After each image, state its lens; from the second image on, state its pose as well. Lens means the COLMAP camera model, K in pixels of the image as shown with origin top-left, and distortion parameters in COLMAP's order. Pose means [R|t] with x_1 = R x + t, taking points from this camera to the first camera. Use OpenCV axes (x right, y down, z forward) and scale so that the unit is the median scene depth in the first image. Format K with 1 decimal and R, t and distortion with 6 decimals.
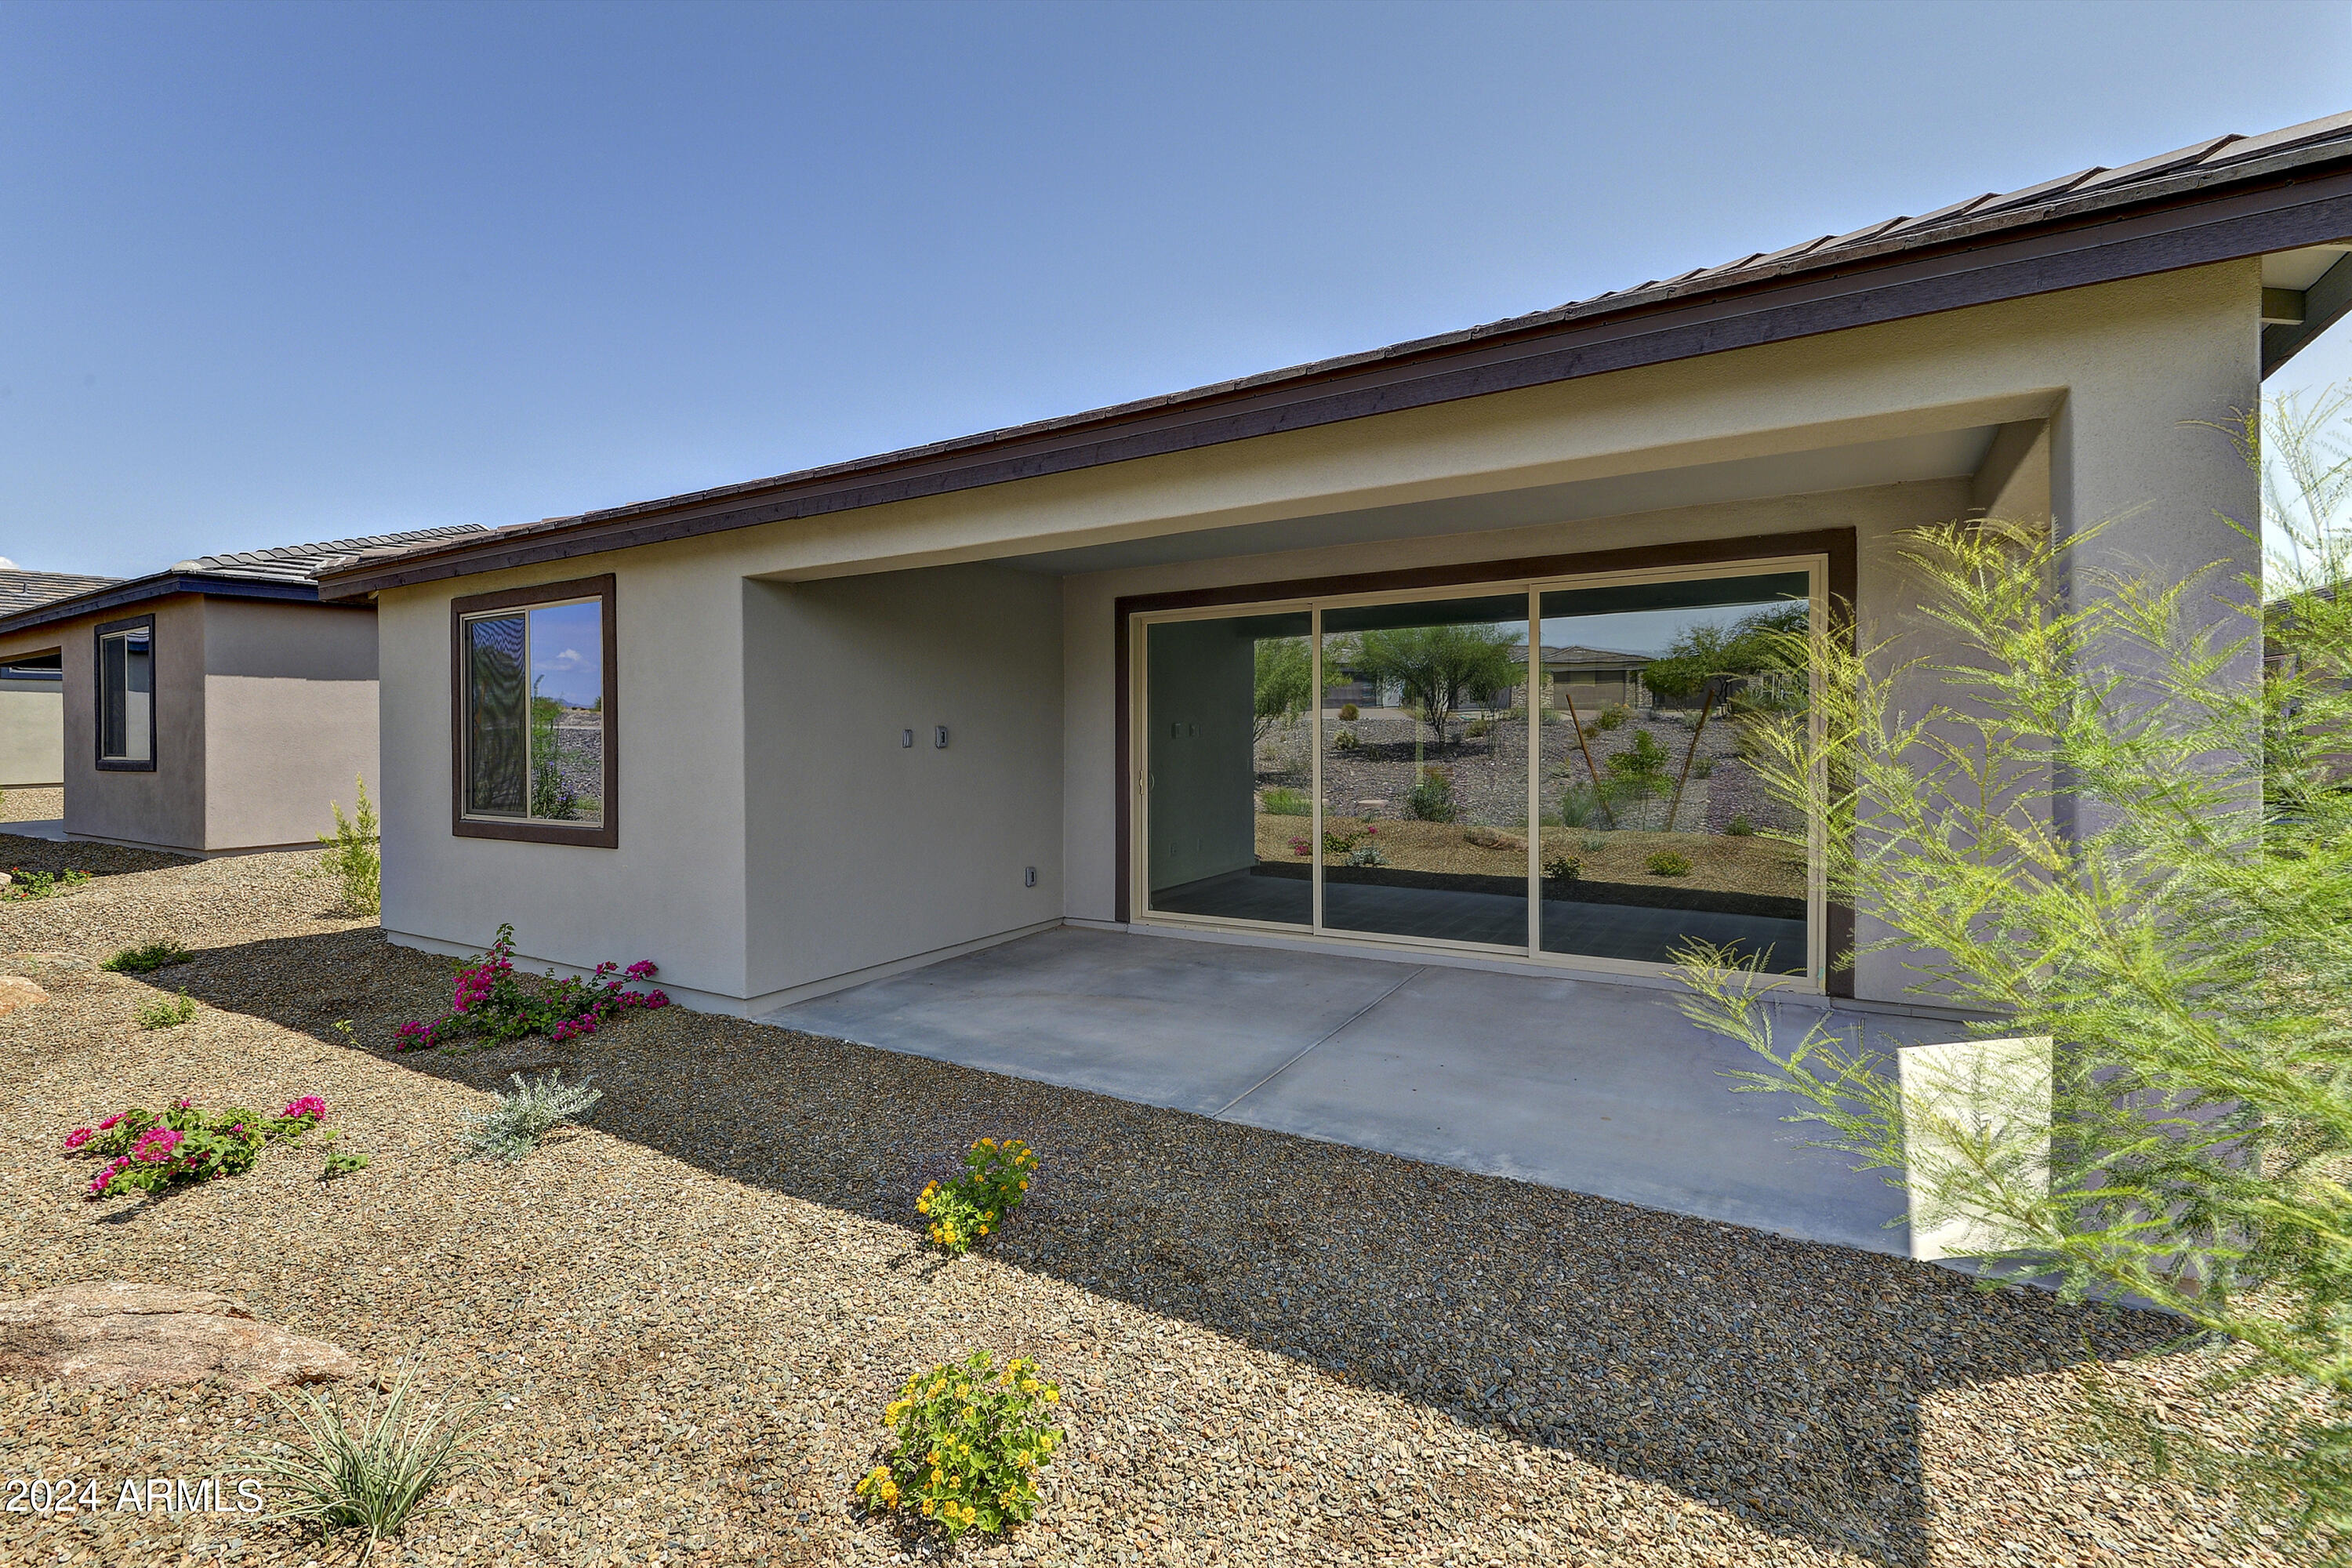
lens RADIAL K [[1097.0, 0, 1117.2], [0, 1097.0, 715.1], [0, 0, 1]] dist [0.002955, 0.000041]
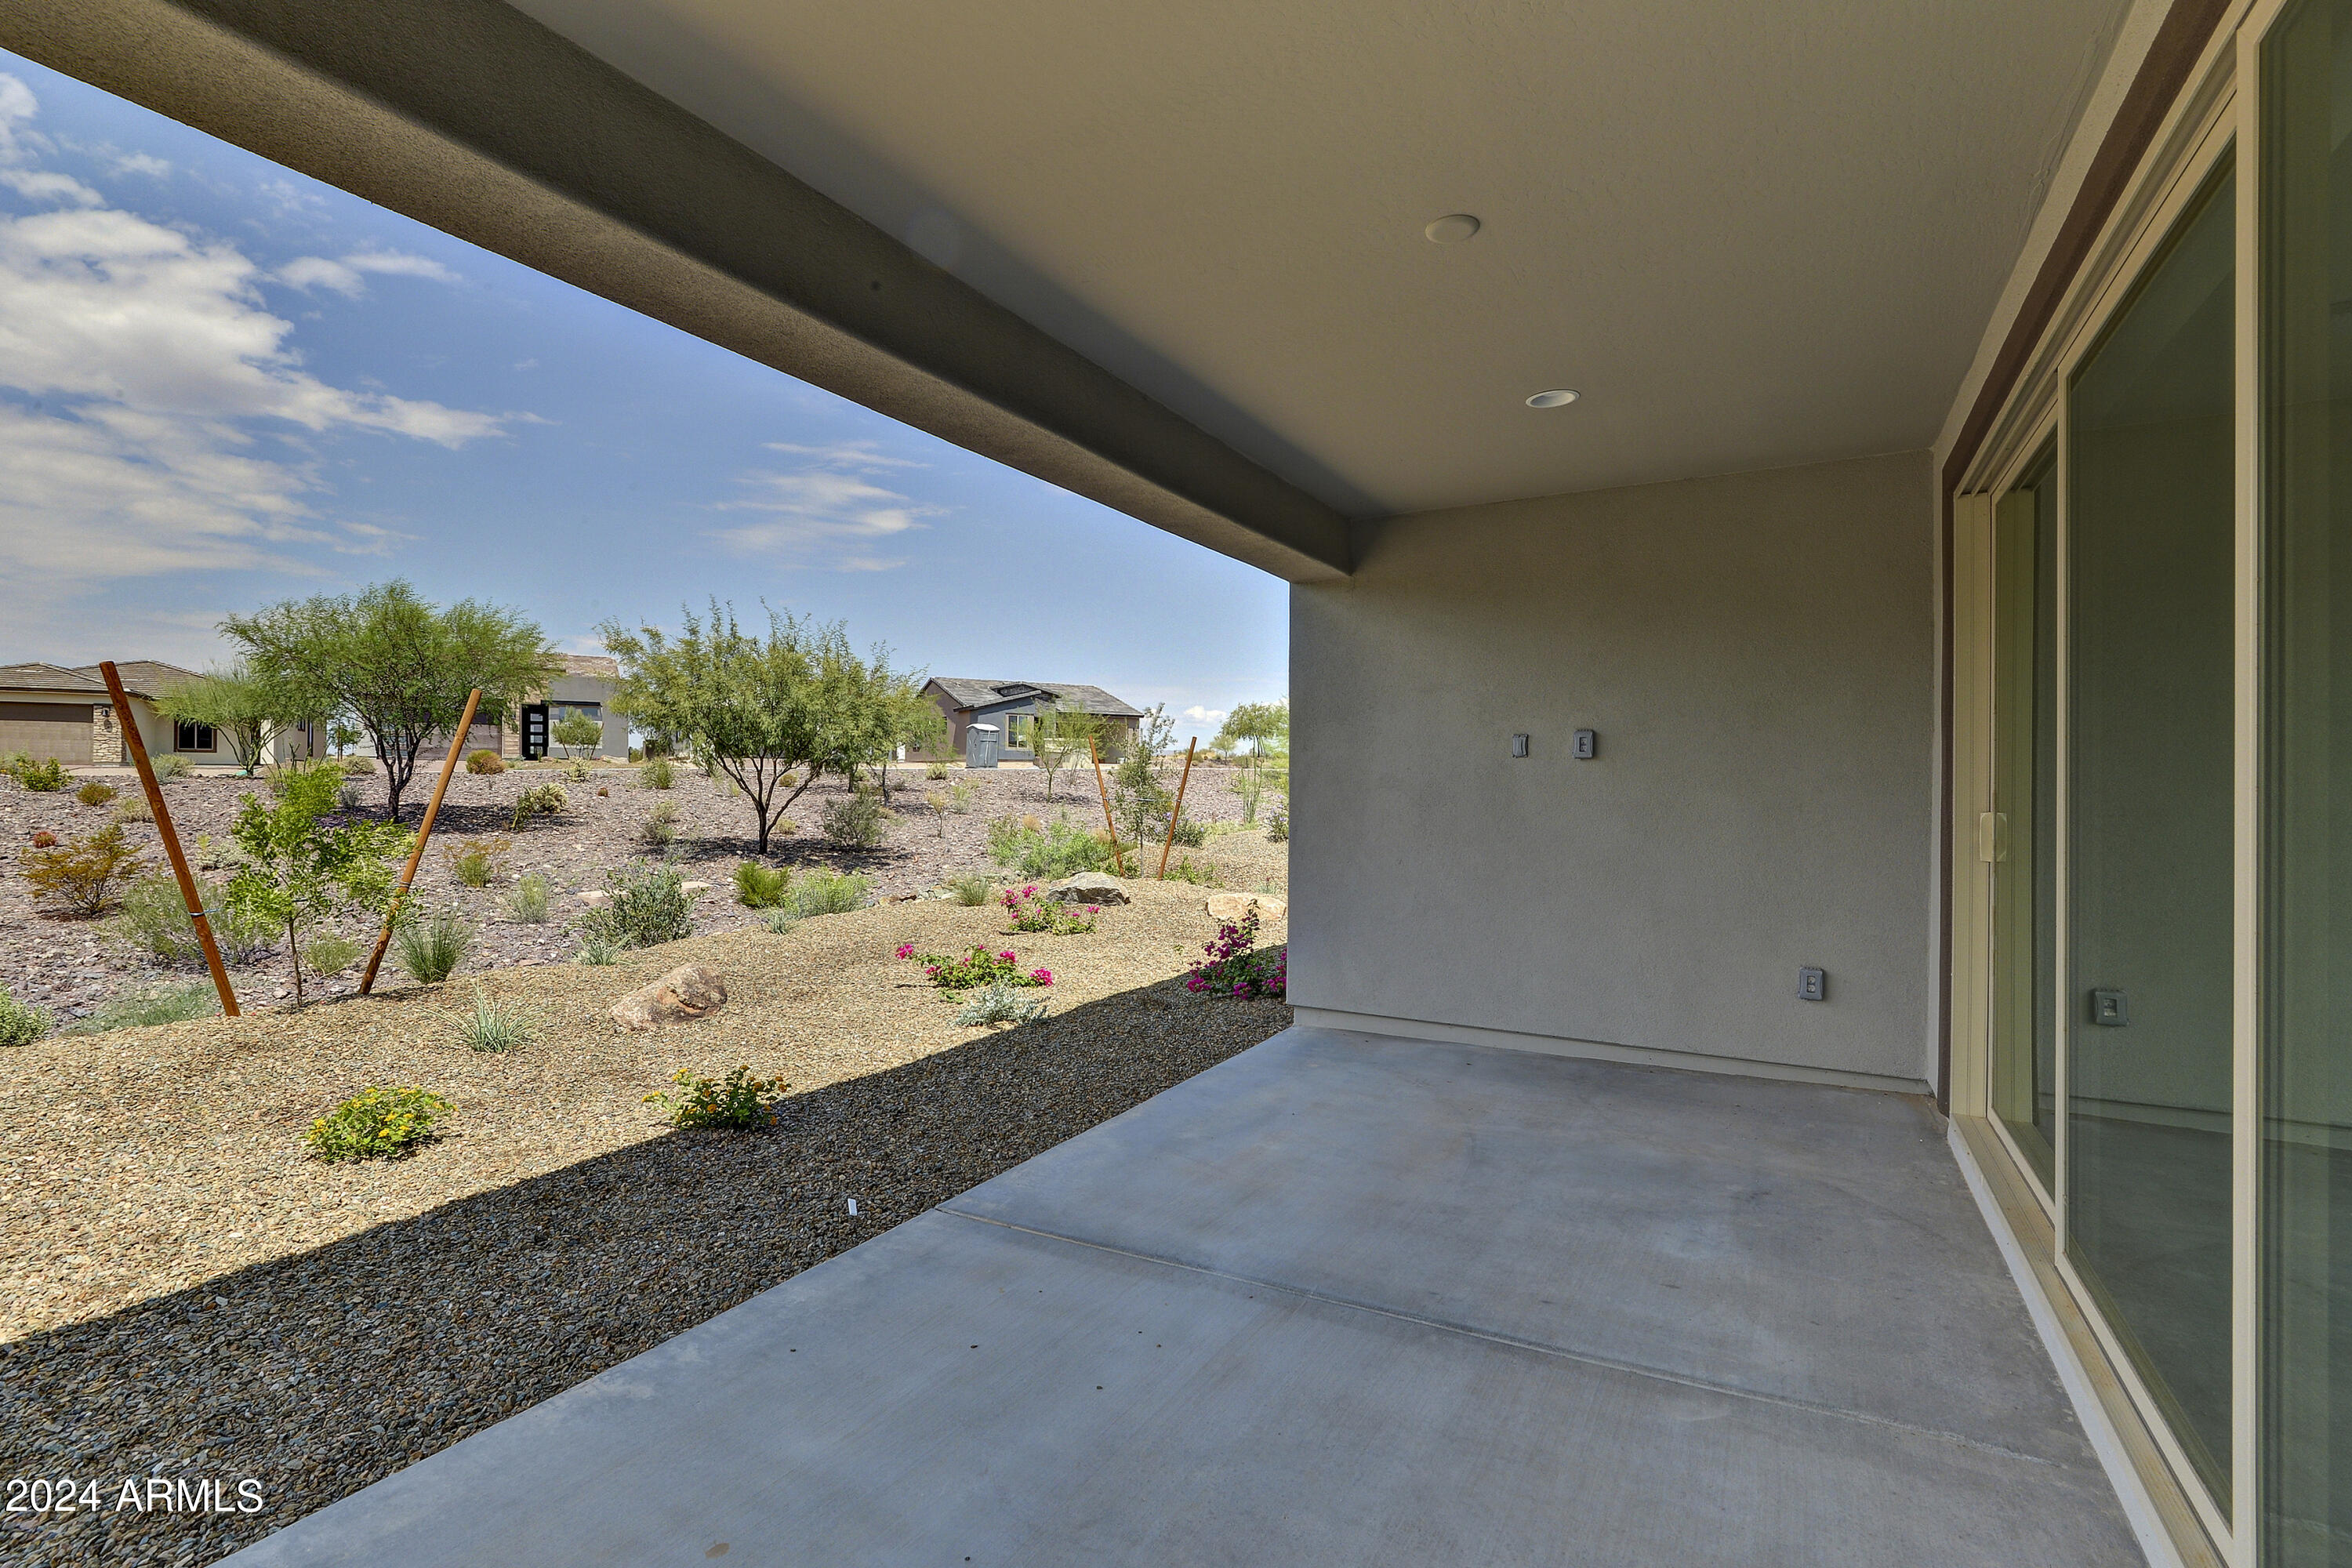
lens RADIAL K [[1097.0, 0, 1174.2], [0, 1097.0, 769.1], [0, 0, 1]] dist [0.002955, 0.000041]
pose [[0.083355, 0.014796, -0.996410, 0.540048], [-0.011365, 0.999839, 0.013896, 0.029452], [0.996455, 0.010166, 0.083509, 0.690728]]
